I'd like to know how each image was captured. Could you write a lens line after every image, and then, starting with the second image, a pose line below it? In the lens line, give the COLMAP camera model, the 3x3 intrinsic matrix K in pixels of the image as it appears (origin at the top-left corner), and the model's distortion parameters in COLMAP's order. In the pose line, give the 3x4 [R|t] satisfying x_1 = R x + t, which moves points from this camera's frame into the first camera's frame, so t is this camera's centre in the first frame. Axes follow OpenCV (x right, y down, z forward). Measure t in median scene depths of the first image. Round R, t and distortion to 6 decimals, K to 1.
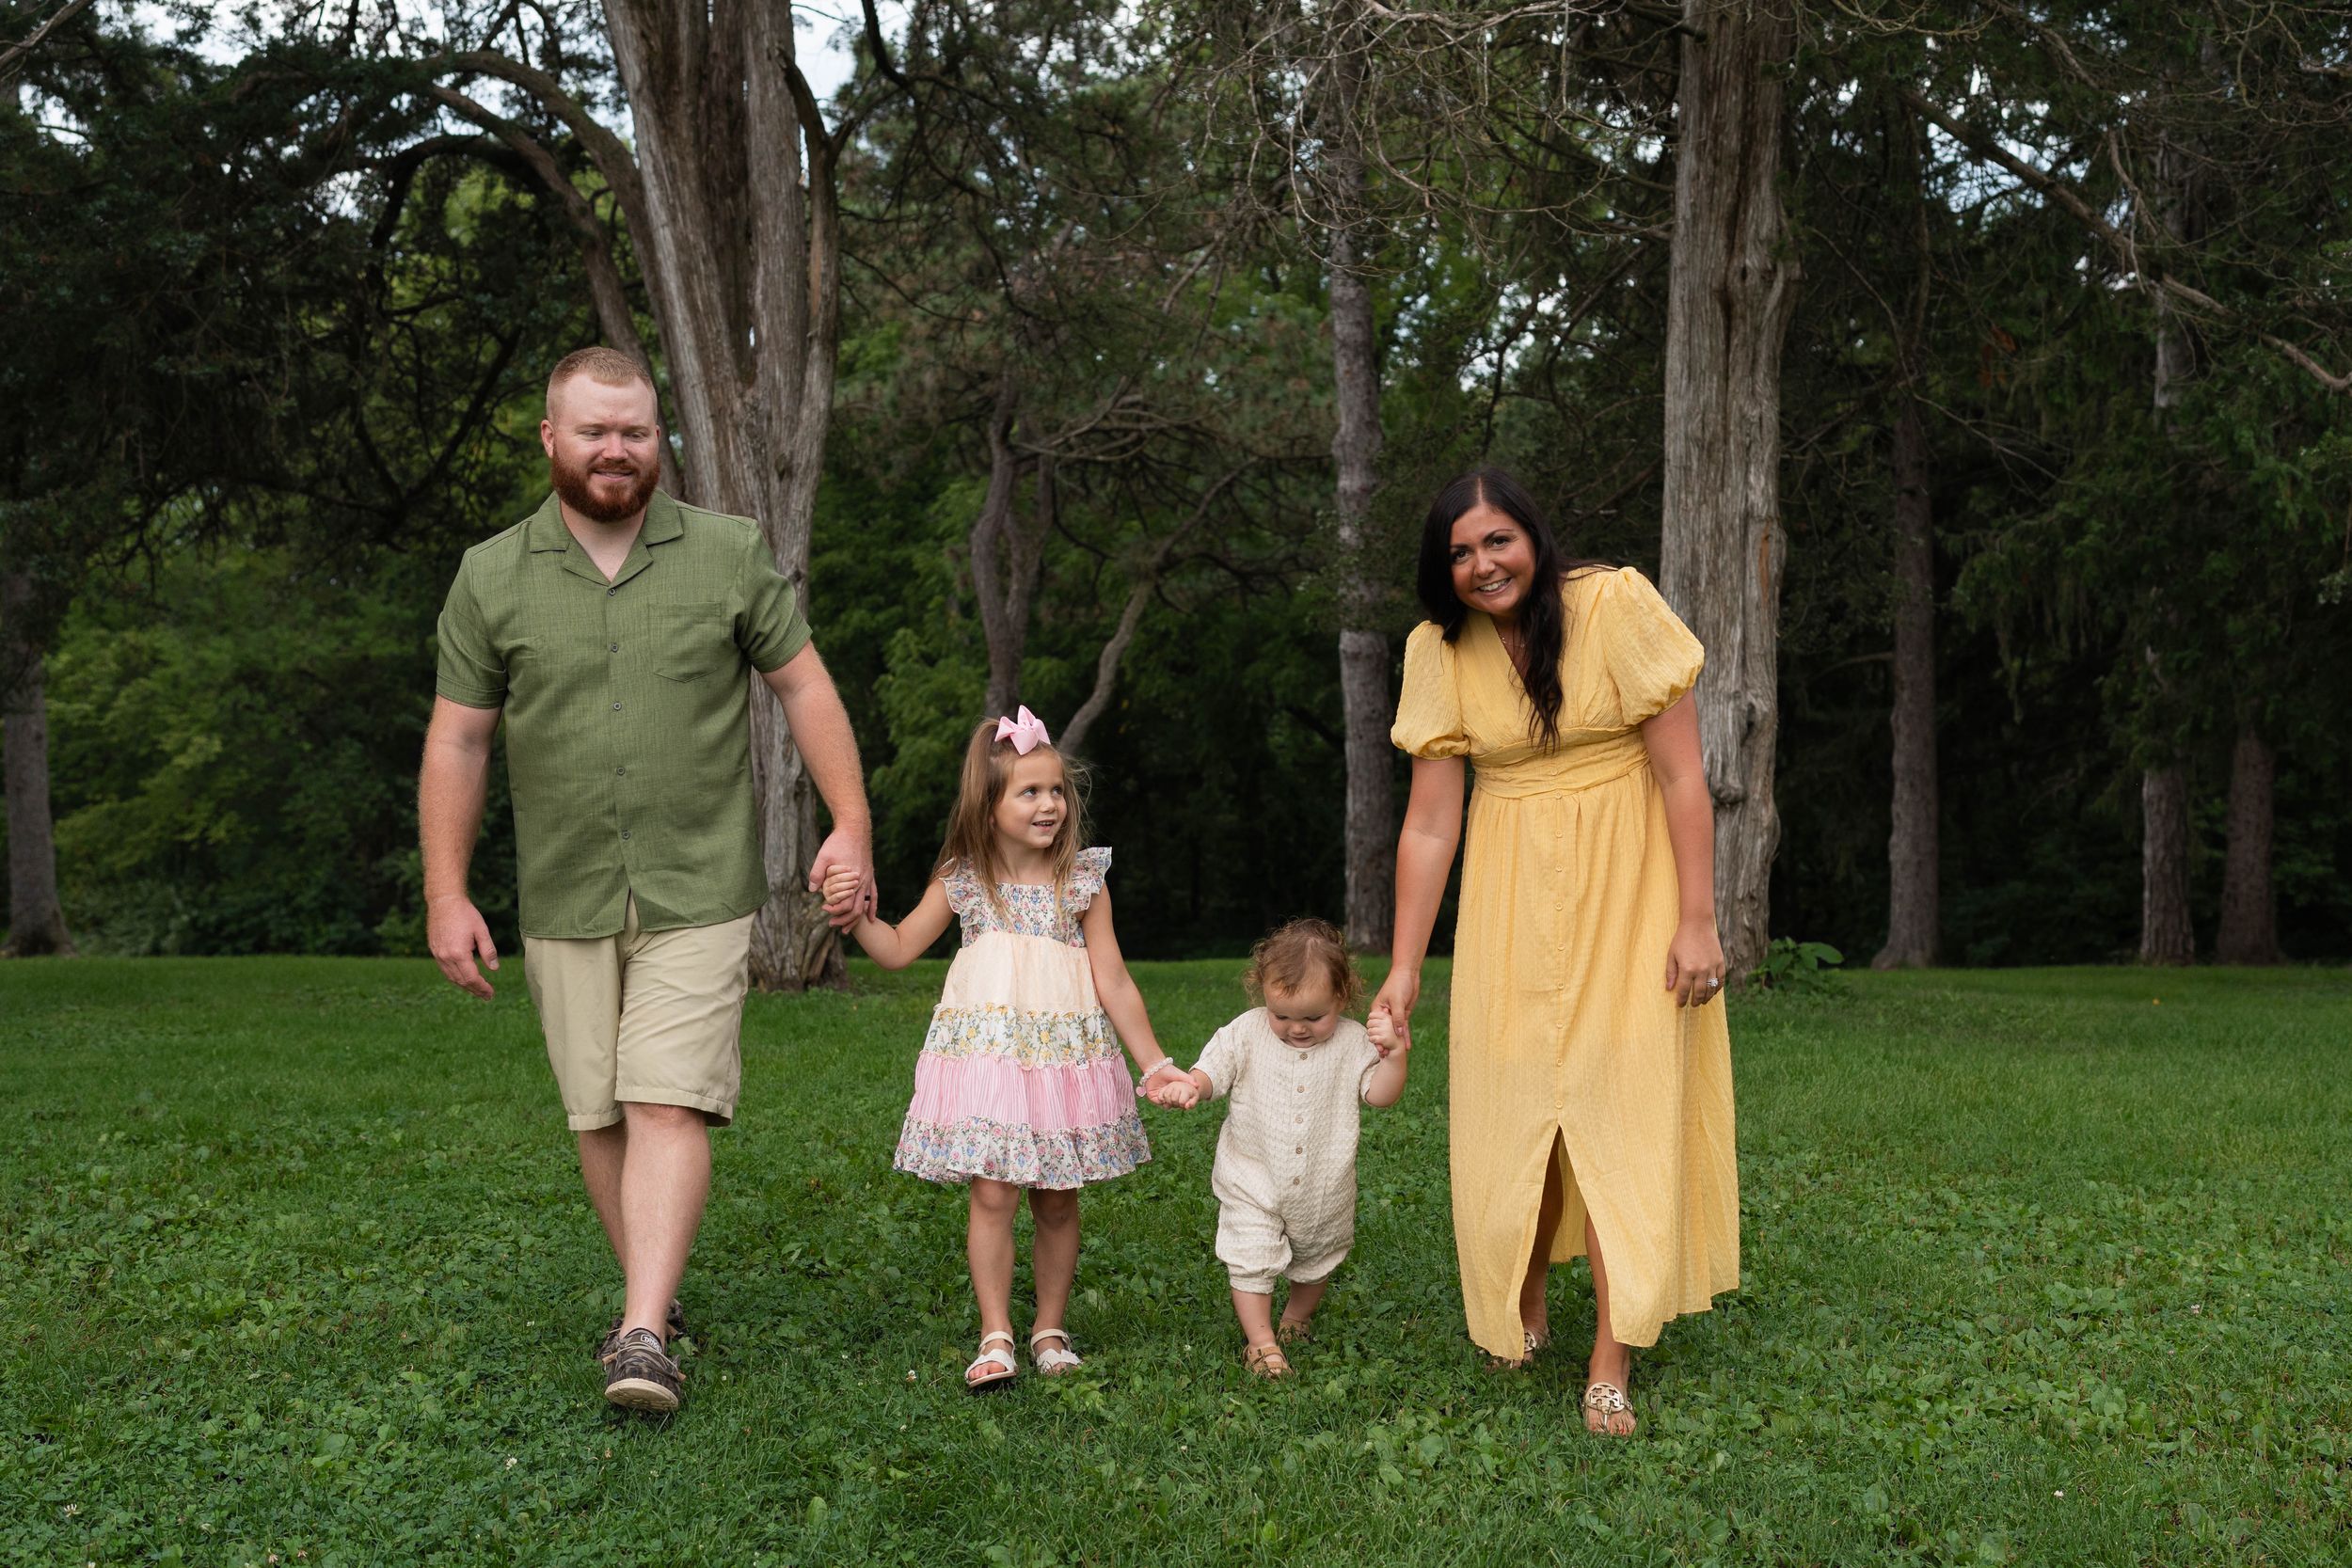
lens RADIAL K [[2282.2, 0, 1228.2], [0, 2282.2, 814.7], [0, 0, 1]] dist [0.003223, 0.000000]
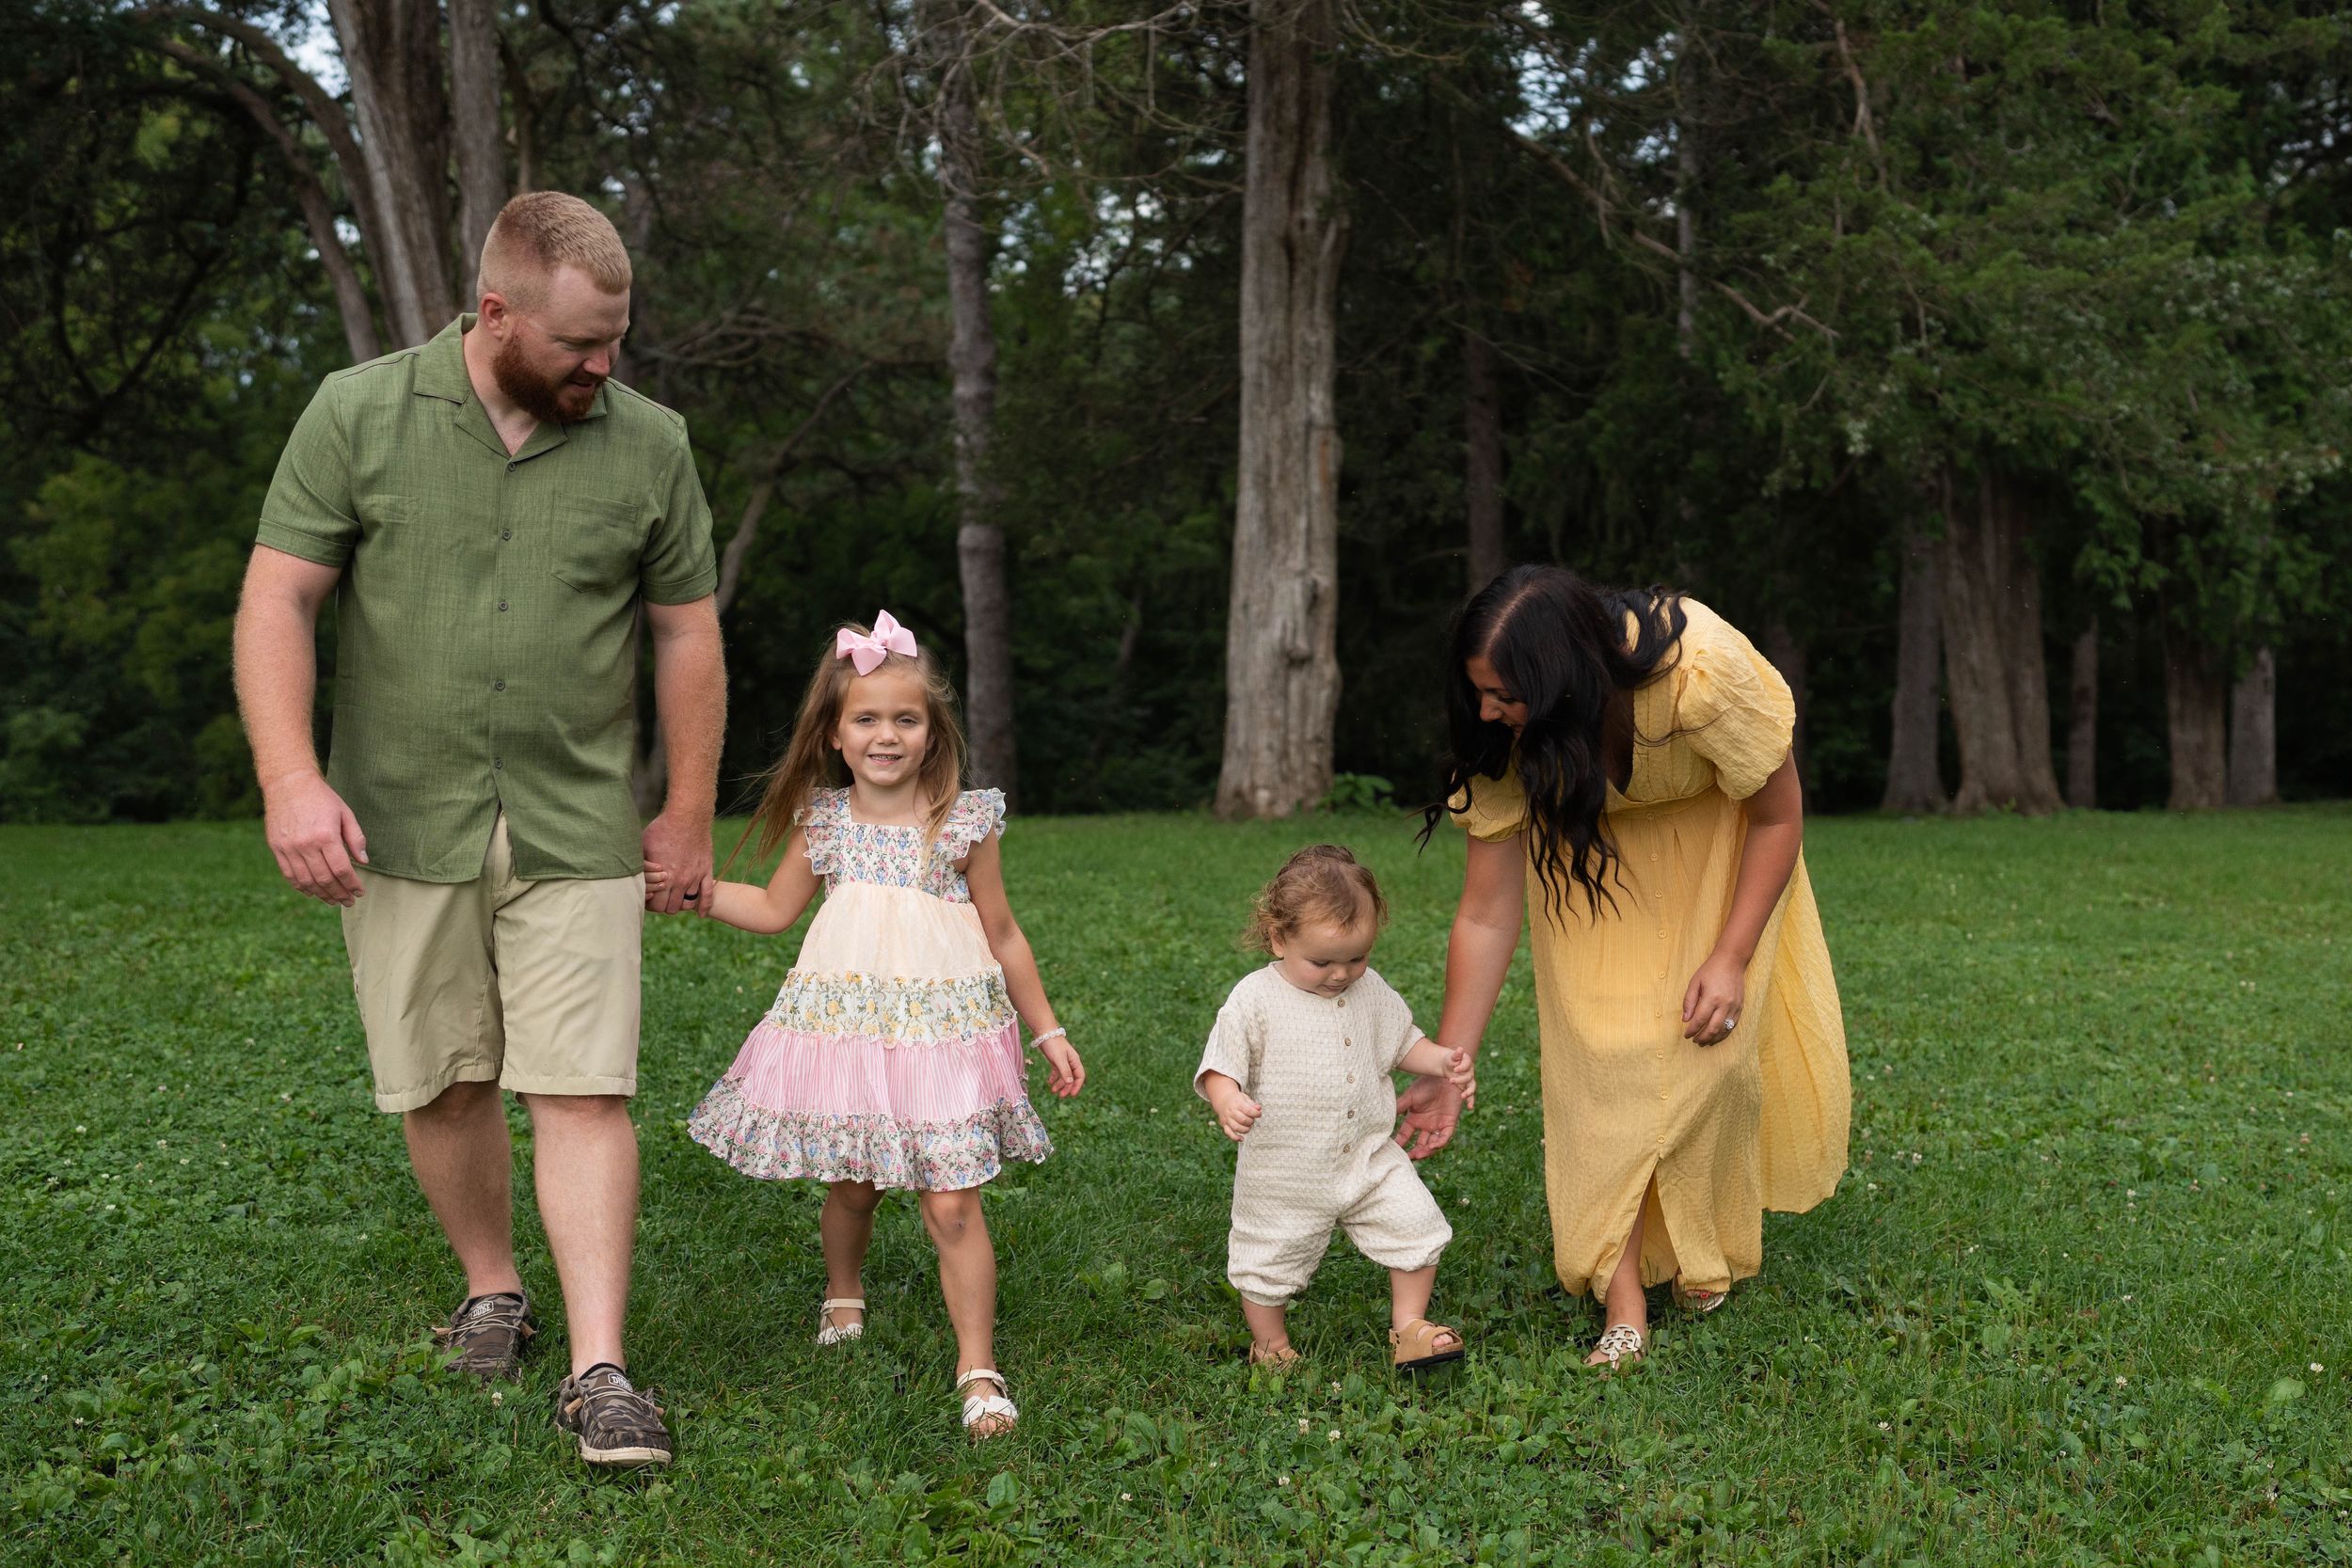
lens RADIAL K [[2510.5, 0, 1191.0], [0, 2510.5, 779.1], [0, 0, 1]] dist [0.015096, 0.000000]
pose [[0.988469, -0.019437, 0.150170, -0.037533], [0.017356, 0.999734, 0.015161, 0.035015], [-0.150425, -0.012380, 0.988544, -0.302264]]
